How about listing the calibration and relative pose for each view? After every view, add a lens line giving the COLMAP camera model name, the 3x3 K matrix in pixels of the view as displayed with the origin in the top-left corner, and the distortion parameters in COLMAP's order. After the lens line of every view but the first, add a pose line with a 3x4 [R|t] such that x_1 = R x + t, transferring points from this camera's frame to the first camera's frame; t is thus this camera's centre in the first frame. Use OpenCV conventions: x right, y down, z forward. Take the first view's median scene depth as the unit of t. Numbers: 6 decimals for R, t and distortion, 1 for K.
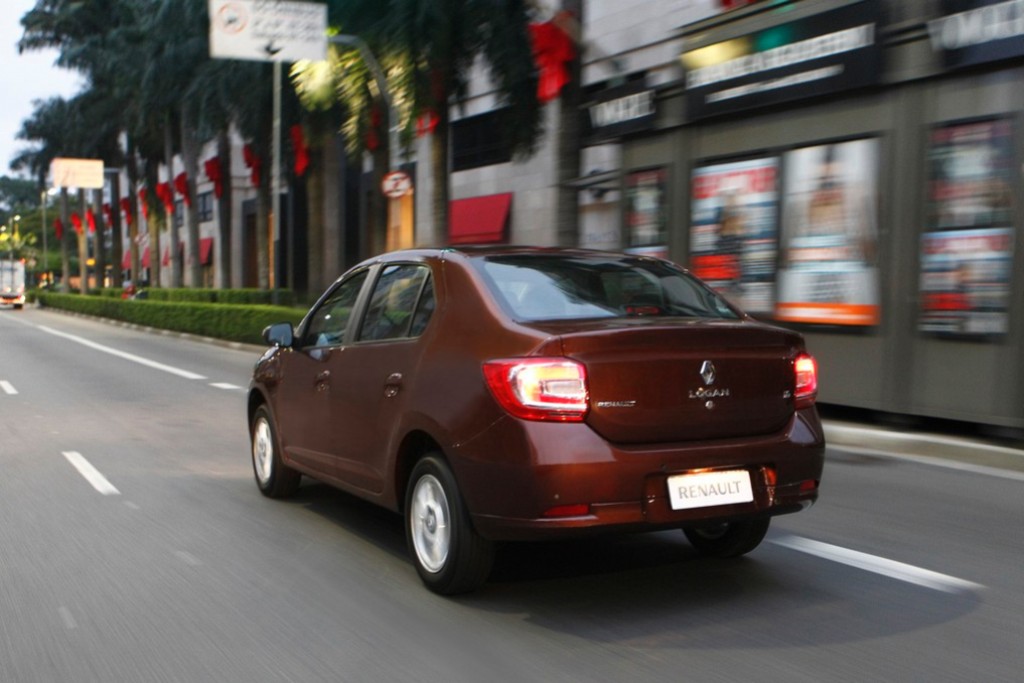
lens RADIAL K [[1109.8, 0, 513.8], [0, 1109.8, 343.0], [0, 0, 1]] dist [-0.182832, 0.000000]
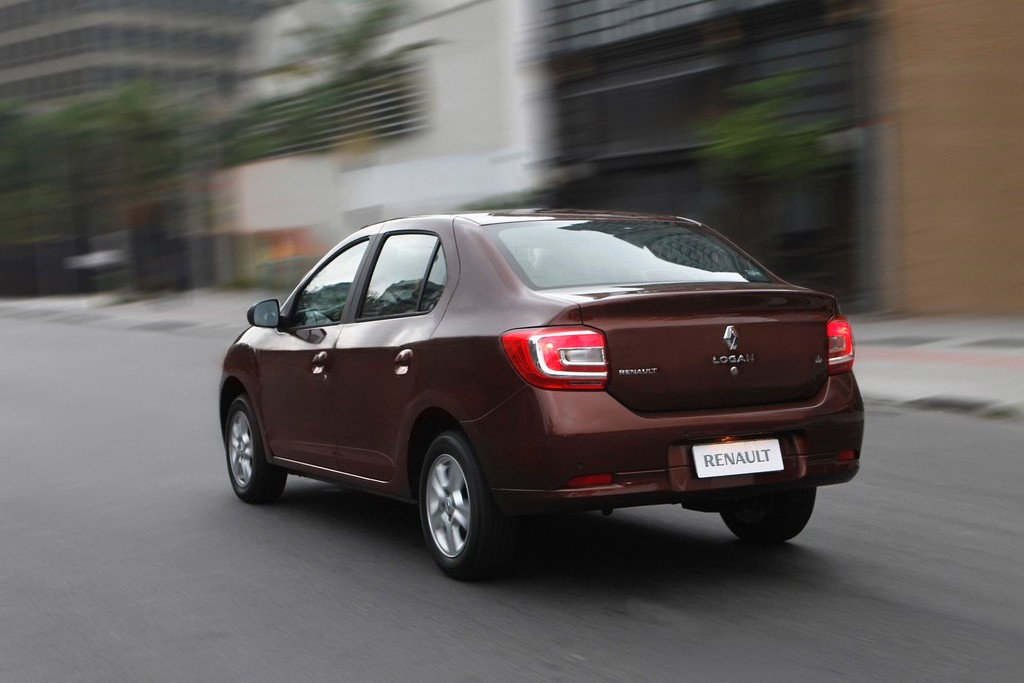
lens RADIAL K [[1573.2, 0, 511.0], [0, 1573.2, 339.3], [0, 0, 1]] dist [-0.124510, 0.000000]
pose [[0.999609, -0.027292, -0.006042, -0.010455], [0.027352, 0.999575, 0.010046, 0.008788], [0.005766, -0.010208, 0.999931, -0.380180]]
